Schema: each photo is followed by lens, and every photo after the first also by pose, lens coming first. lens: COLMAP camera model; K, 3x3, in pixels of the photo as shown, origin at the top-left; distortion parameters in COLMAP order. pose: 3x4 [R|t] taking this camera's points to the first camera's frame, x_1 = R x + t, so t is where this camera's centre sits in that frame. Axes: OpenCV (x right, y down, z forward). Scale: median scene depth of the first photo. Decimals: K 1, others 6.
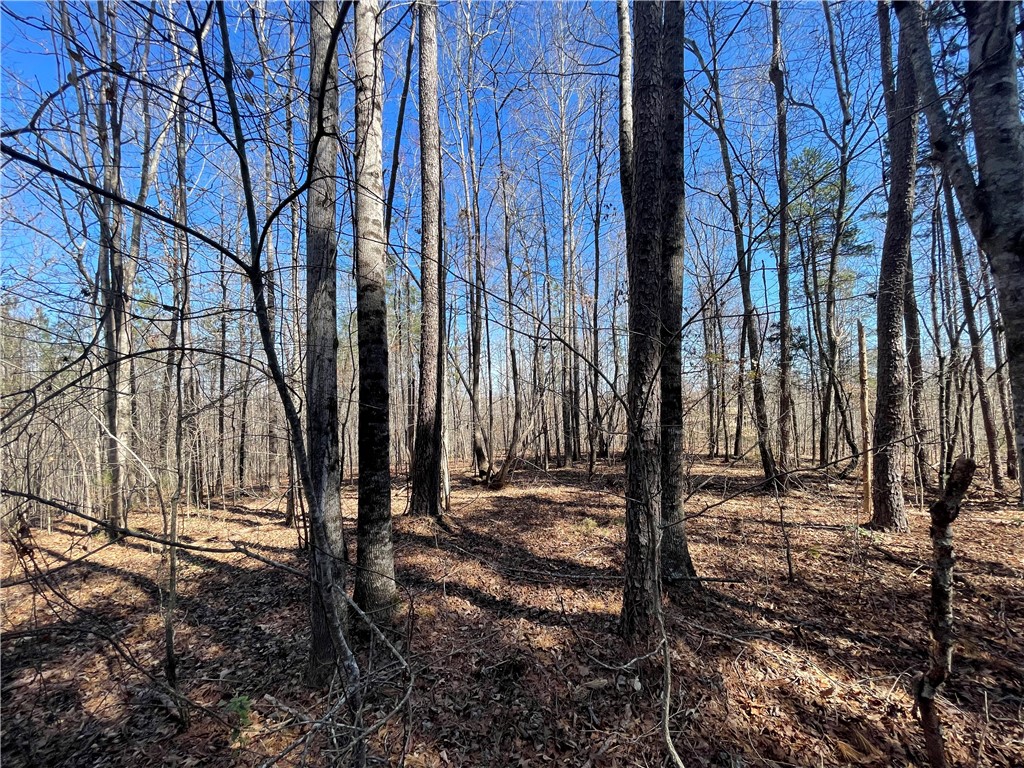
lens RADIAL K [[409.6, 0, 511.4], [0, 409.6, 389.3], [0, 0, 1]] dist [-0.002736, -0.000255]
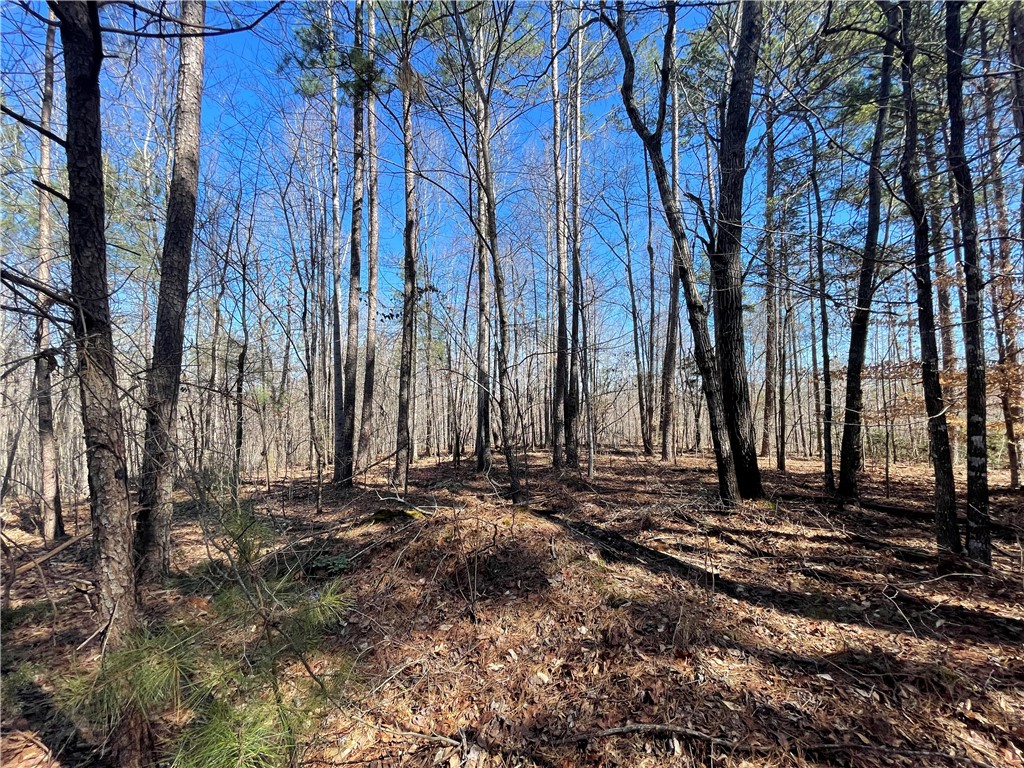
lens RADIAL K [[409.6, 0, 511.4], [0, 409.6, 386.0], [0, 0, 1]] dist [-0.002736, -0.000255]
pose [[0.999331, 0.018605, 0.031494, -0.129634], [-0.018451, 0.999816, -0.005172, -0.089154], [-0.031584, 0.004588, 0.999491, -1.399147]]
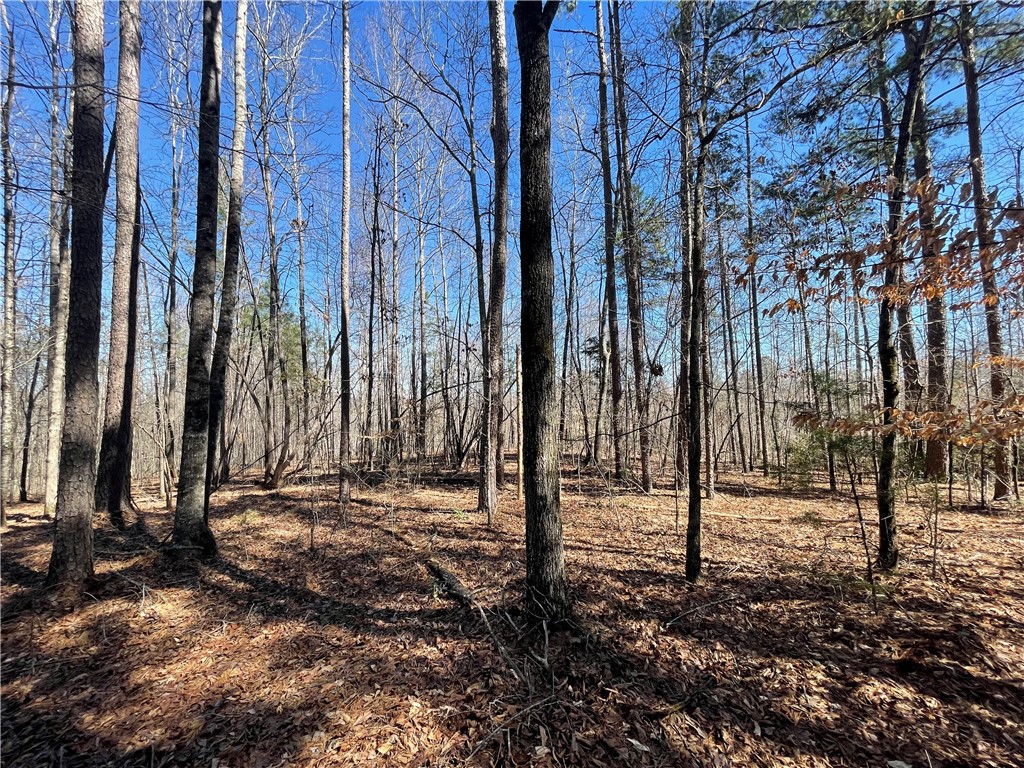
lens RADIAL K [[409.6, 0, 513.3], [0, 409.6, 381.4], [0, 0, 1]] dist [-0.002736, -0.000255]
pose [[0.988559, 0.012586, 0.150308, 0.735153], [-0.010557, 0.999842, -0.014293, -0.054767], [-0.150464, 0.012542, 0.988536, -0.227041]]
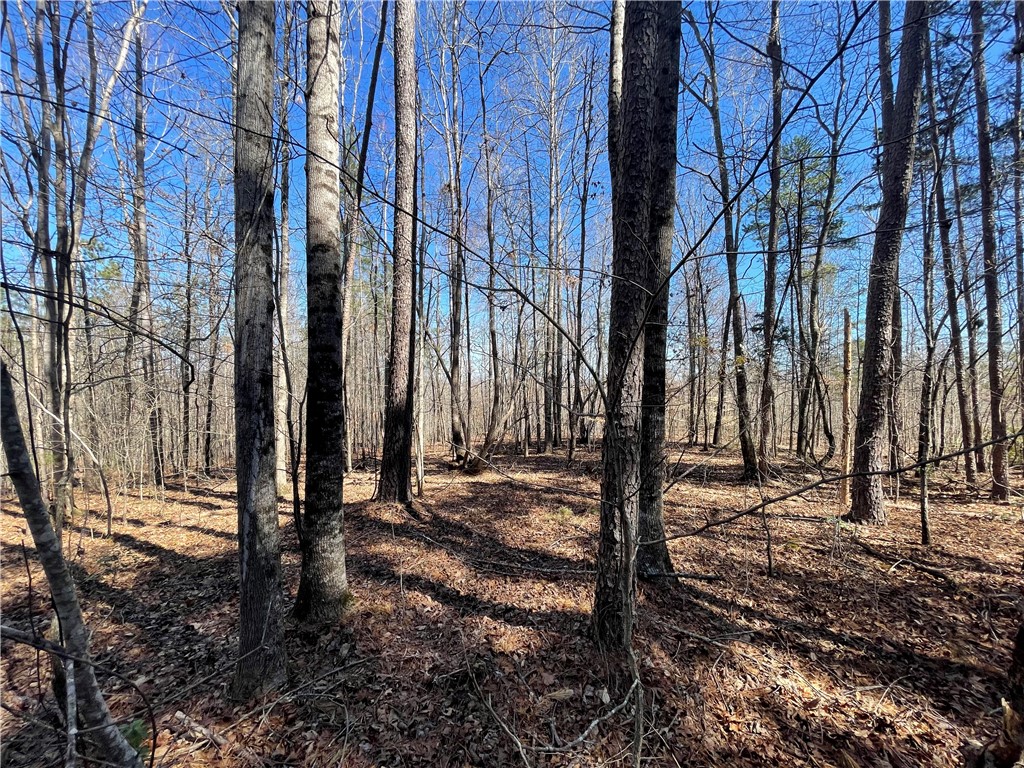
lens RADIAL K [[409.6, 0, 510.6], [0, 409.6, 389.1], [0, 0, 1]] dist [-0.002736, -0.000255]
pose [[0.999051, 0.022536, 0.037260, 0.019200], [-0.023856, 0.999089, 0.035393, 0.007788], [-0.036429, -0.036249, 0.998679, 0.052054]]
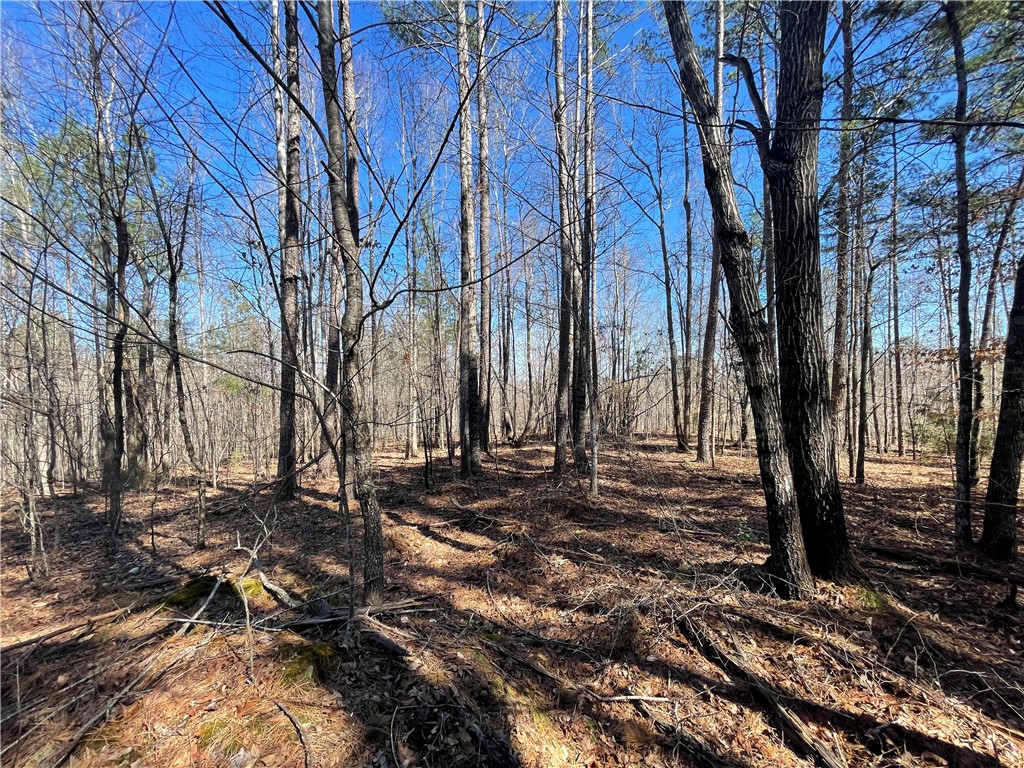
lens RADIAL K [[409.6, 0, 510.9], [0, 409.6, 385.4], [0, 0, 1]] dist [-0.002736, -0.000255]
pose [[0.997761, 0.016082, -0.064924, 0.062664], [-0.013800, 0.999276, 0.035443, -0.103451], [0.065447, -0.034468, 0.997261, -1.041534]]
